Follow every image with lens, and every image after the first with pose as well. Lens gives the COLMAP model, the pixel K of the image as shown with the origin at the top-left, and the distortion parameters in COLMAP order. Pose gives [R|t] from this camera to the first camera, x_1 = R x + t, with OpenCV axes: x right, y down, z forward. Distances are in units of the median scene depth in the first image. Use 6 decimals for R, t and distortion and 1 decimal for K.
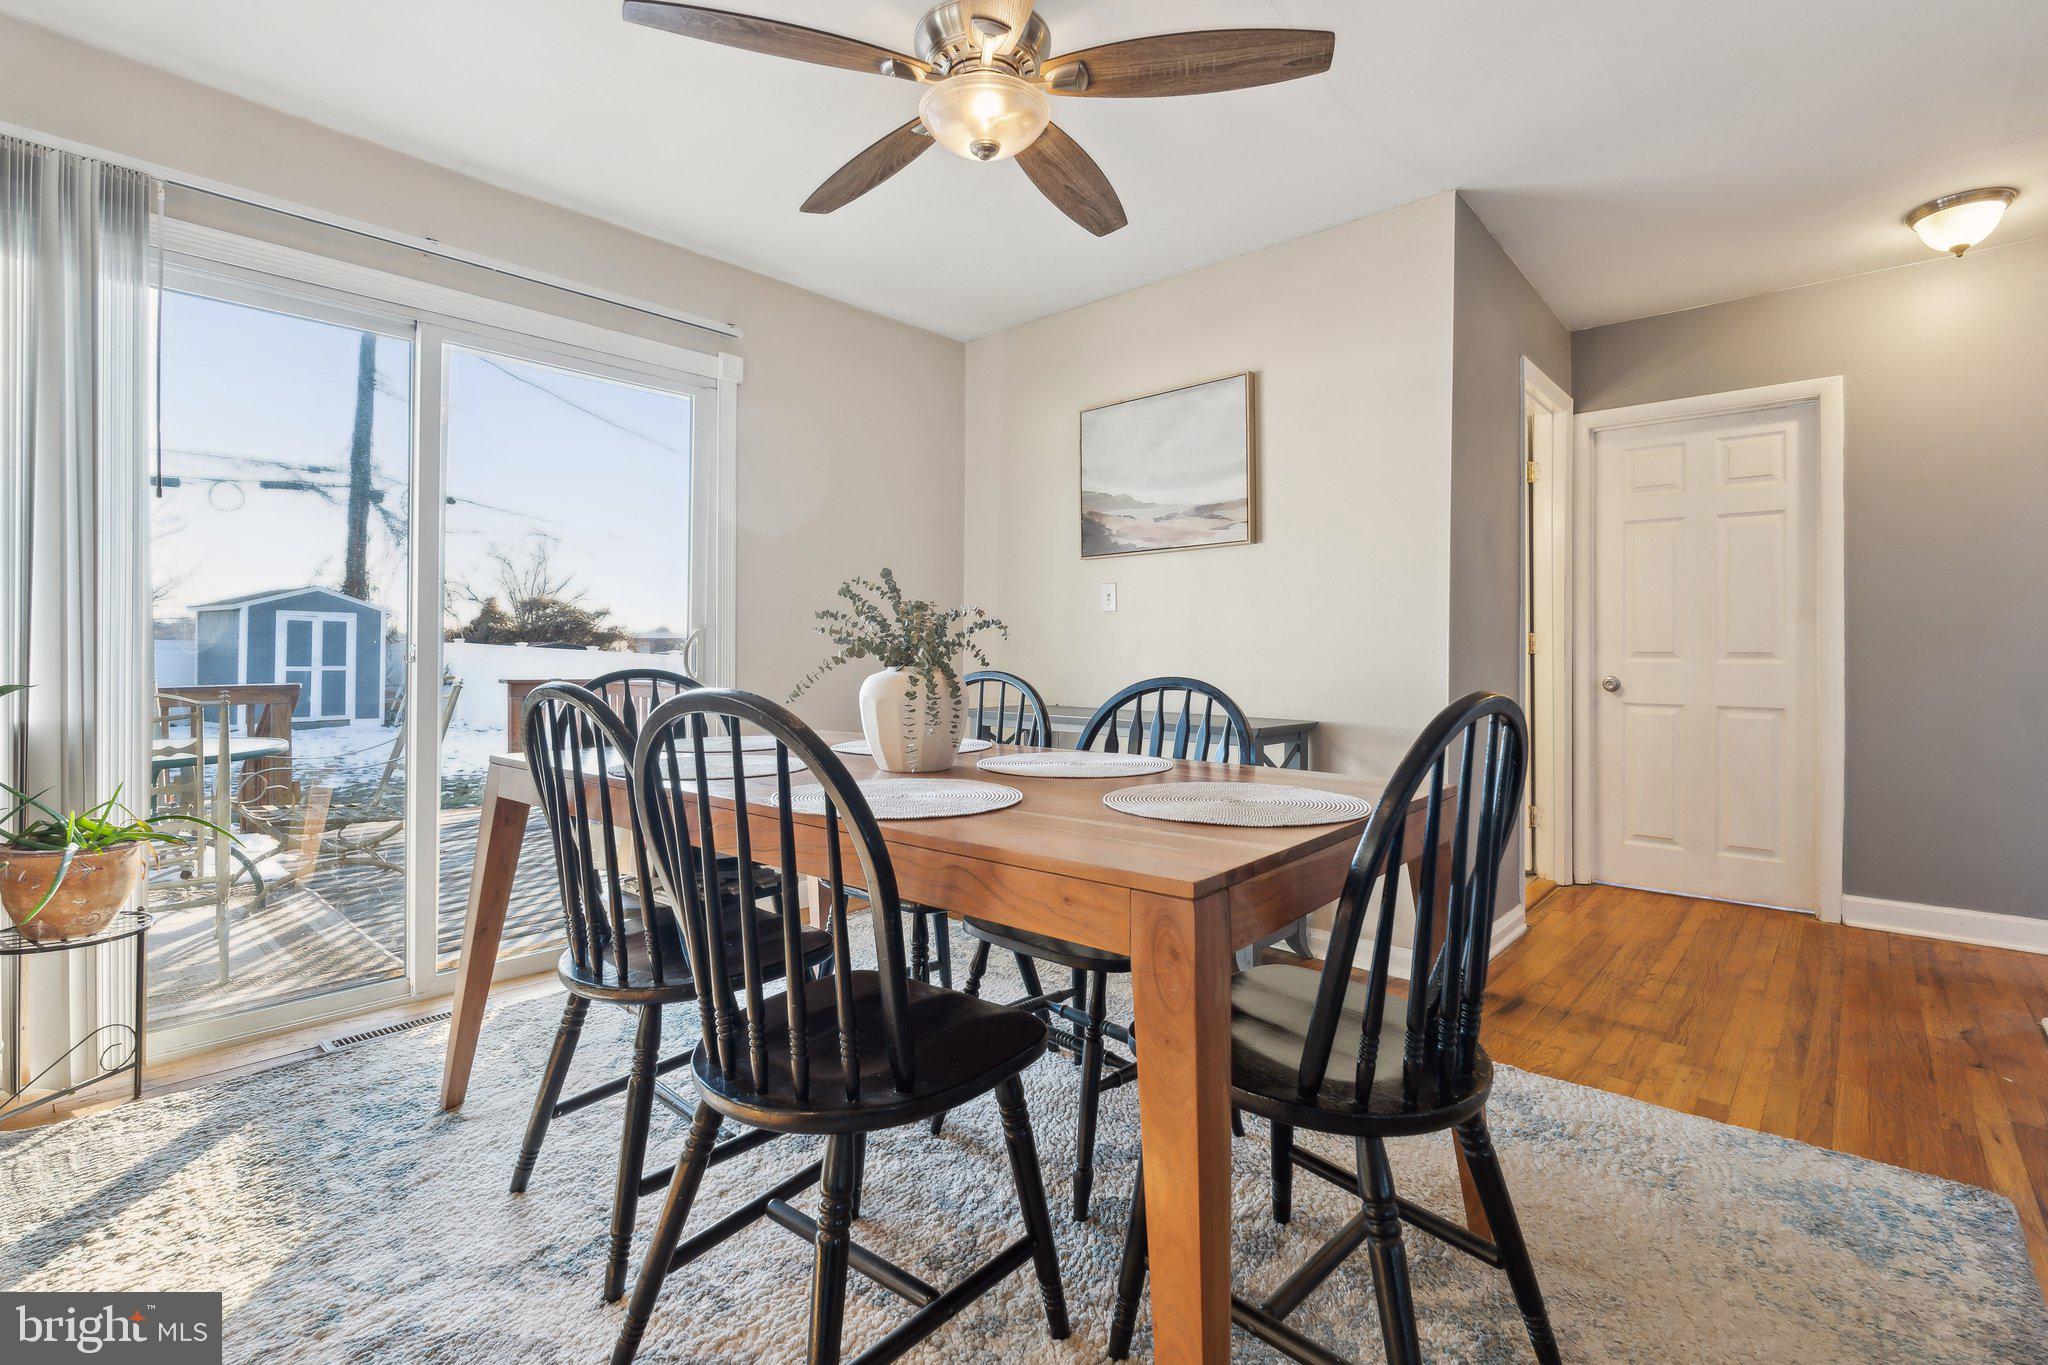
lens RADIAL K [[930.6, 0, 1009.8], [0, 930.6, 677.2], [0, 0, 1]] dist [-0.000138, 0.000180]
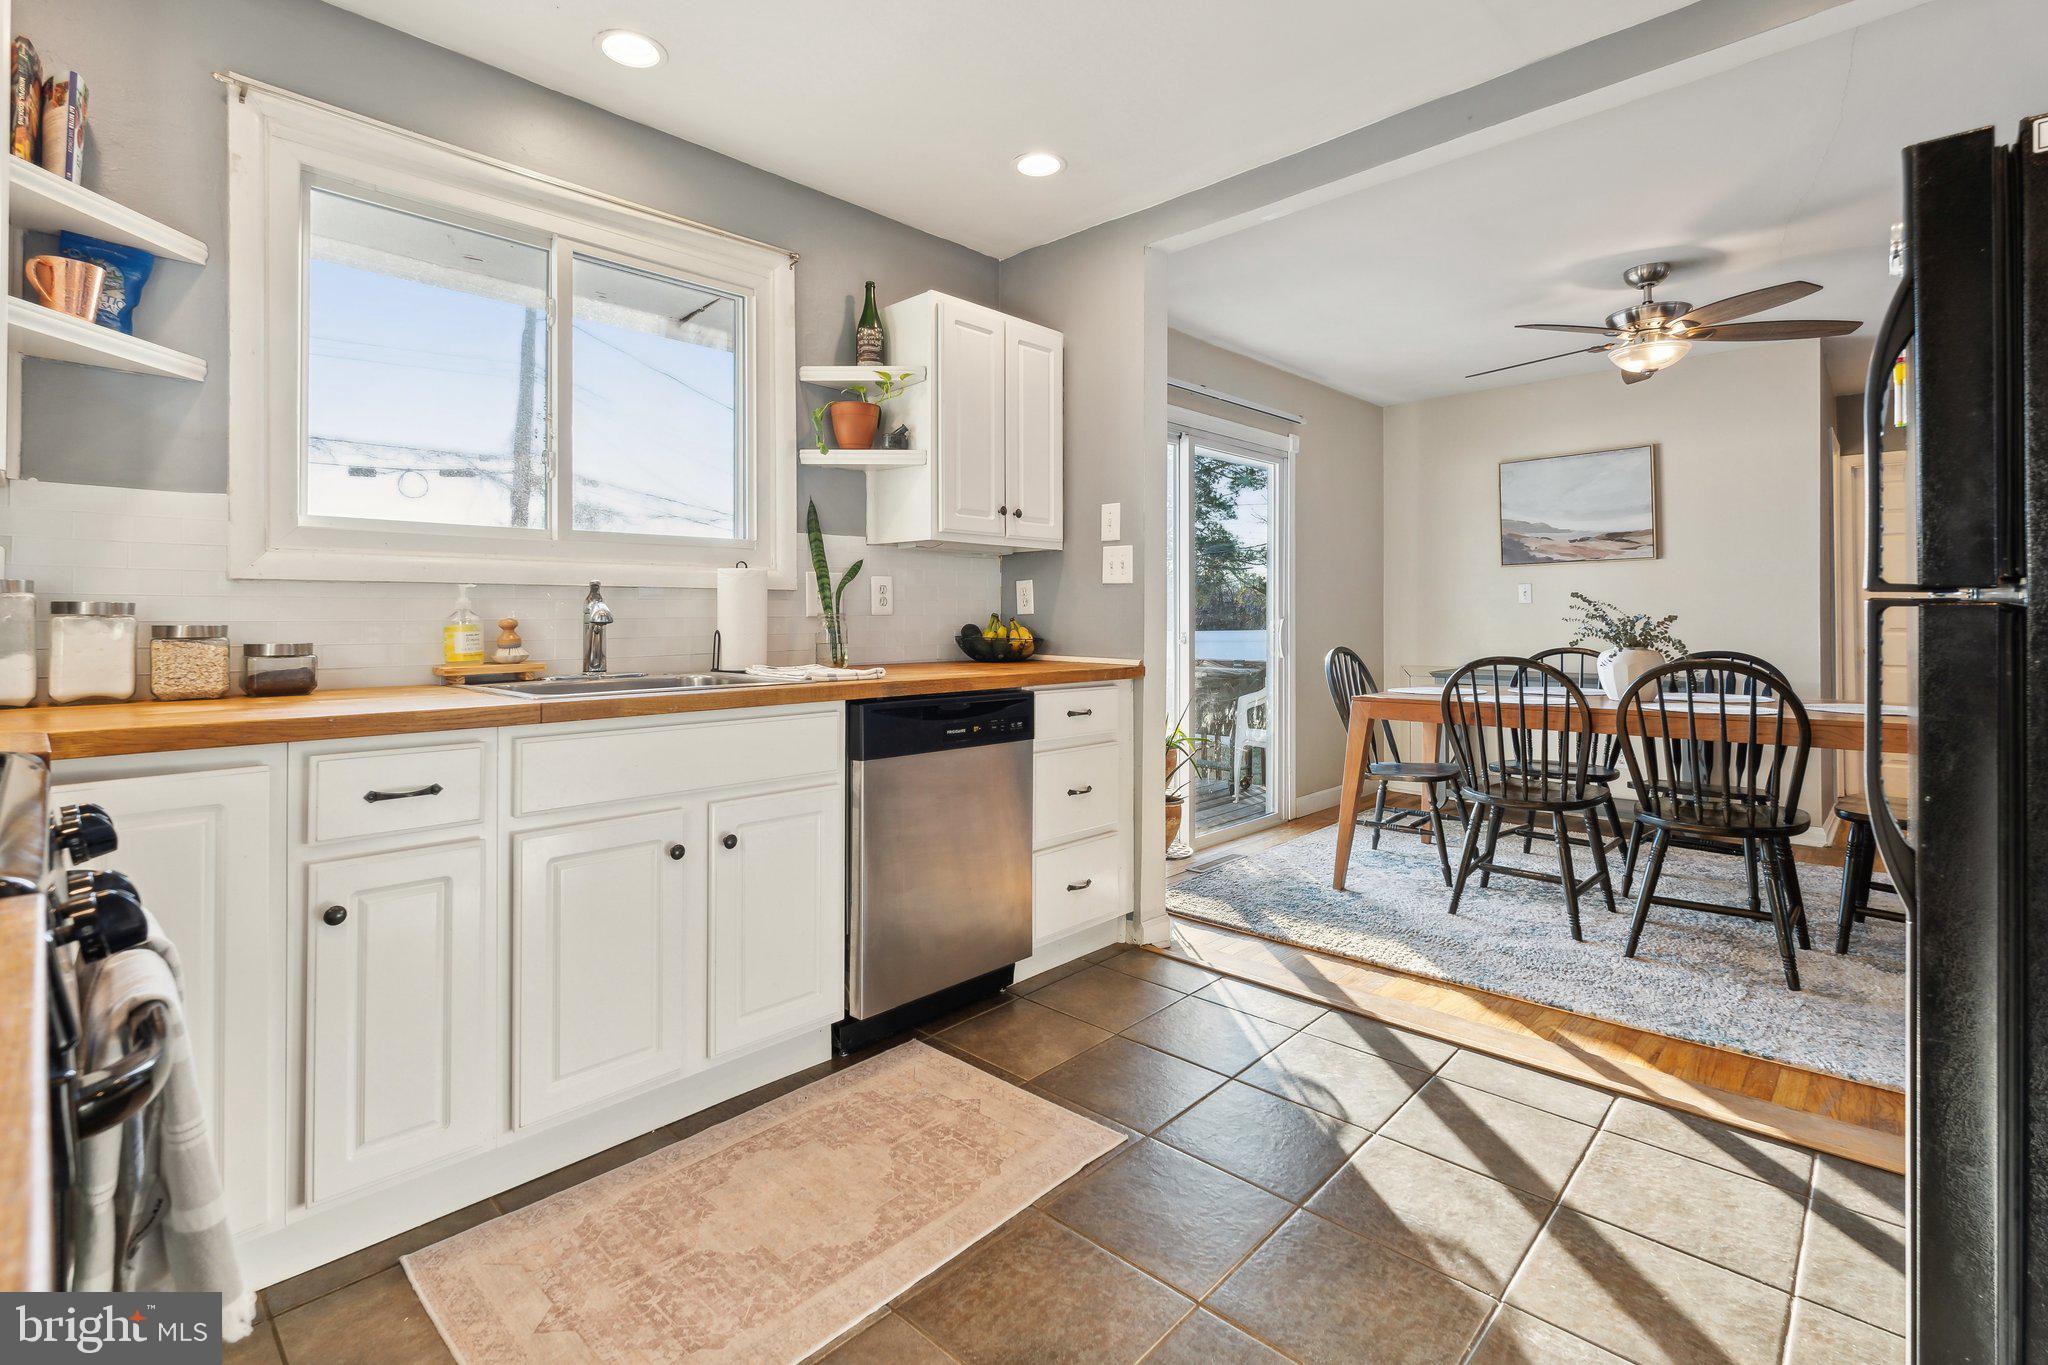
lens RADIAL K [[941.8, 0, 1021.6], [0, 941.8, 613.5], [0, 0, 1]] dist [-0.000928, 0.000081]
pose [[0.999950, -0.007817, -0.006194, -0.683927], [0.007613, 0.999451, -0.032259, -0.017609], [0.006443, 0.032210, 0.999460, -0.454673]]
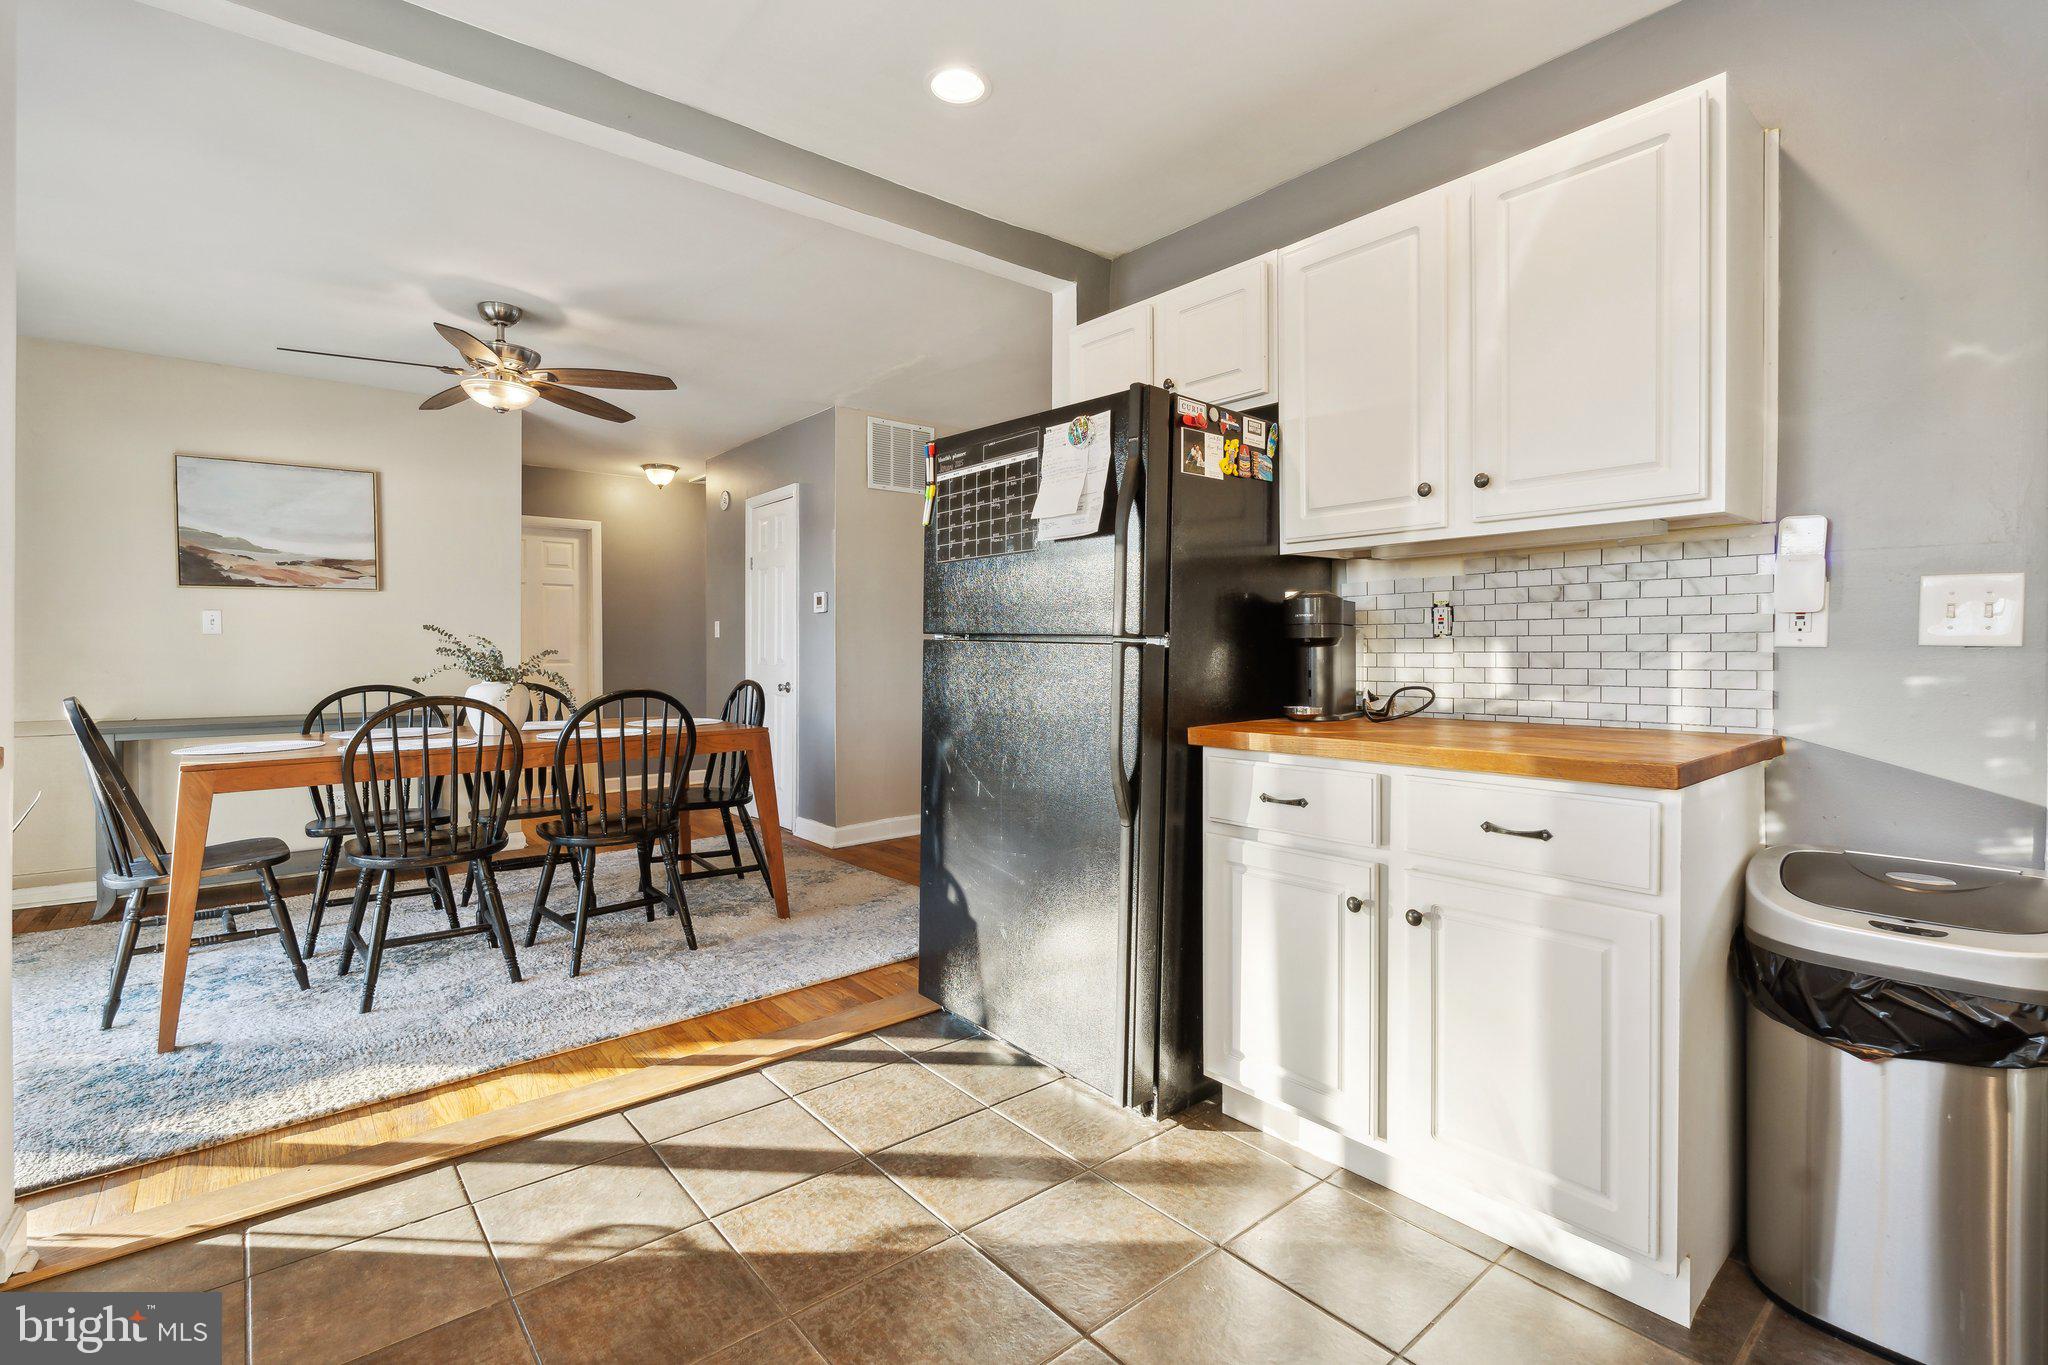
lens RADIAL K [[910.7, 0, 1021.5], [0, 910.7, 662.2], [0, 0, 1]] dist [-0.001016, -0.000190]
pose [[0.127402, -0.019865, 0.991652, -0.928814], [0.027960, 0.999474, 0.016430, -0.029560], [-0.991457, 0.025633, 0.127891, -0.138286]]
